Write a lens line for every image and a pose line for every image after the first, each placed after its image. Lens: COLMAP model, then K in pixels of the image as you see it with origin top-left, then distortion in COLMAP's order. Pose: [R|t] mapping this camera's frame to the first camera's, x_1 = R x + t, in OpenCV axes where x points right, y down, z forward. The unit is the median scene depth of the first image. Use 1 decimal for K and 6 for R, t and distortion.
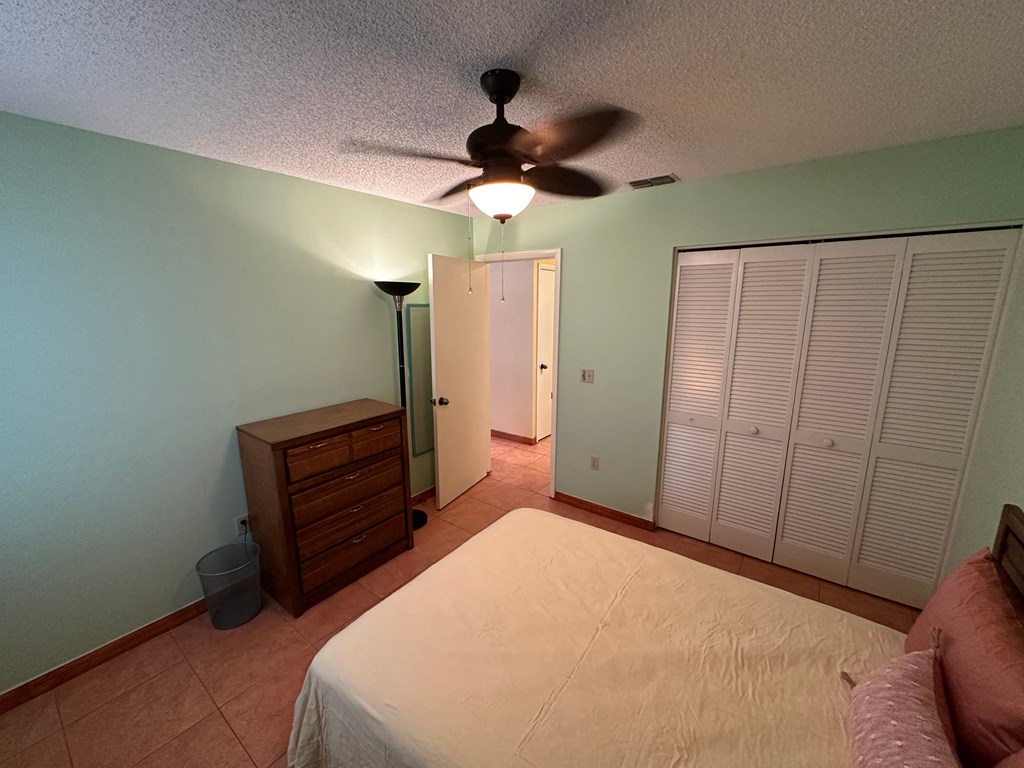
lens RADIAL K [[406.6, 0, 511.7], [0, 406.6, 381.9], [0, 0, 1]] dist [-0.004559, 0.001539]
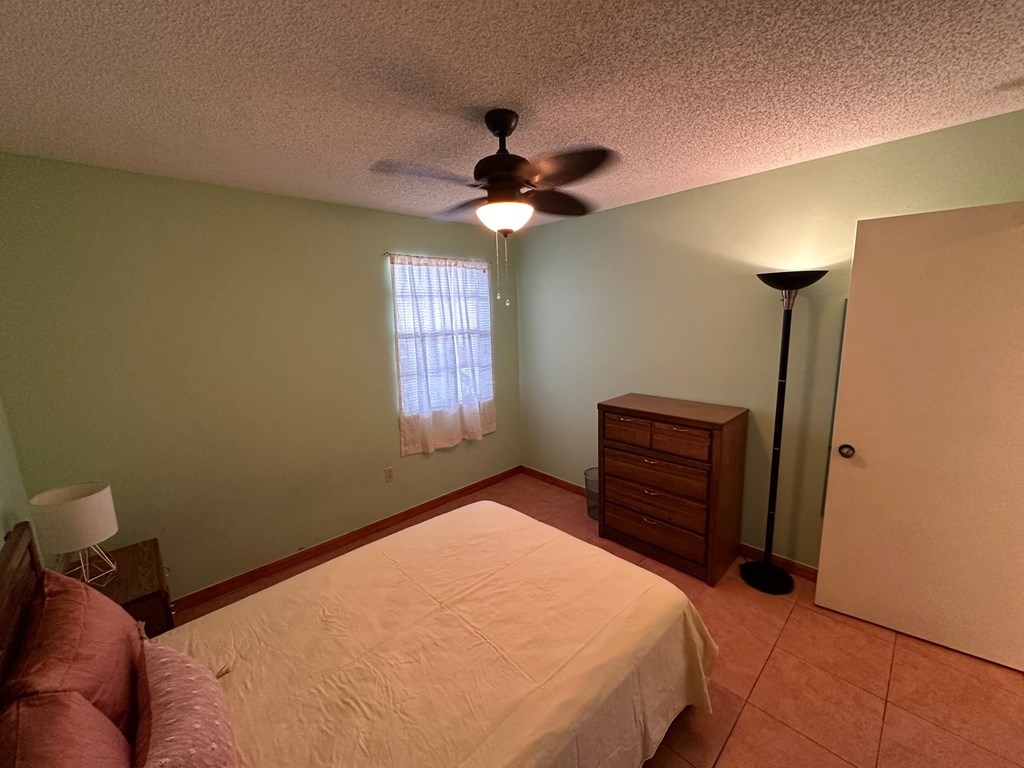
lens RADIAL K [[406.6, 0, 514.8], [0, 406.6, 386.5], [0, 0, 1]] dist [-0.004559, 0.001539]
pose [[-0.166110, 0.184068, -0.968776, 0.708550], [-0.162103, 0.963962, 0.210949, -0.137666], [0.972692, 0.192082, -0.130286, 0.762433]]
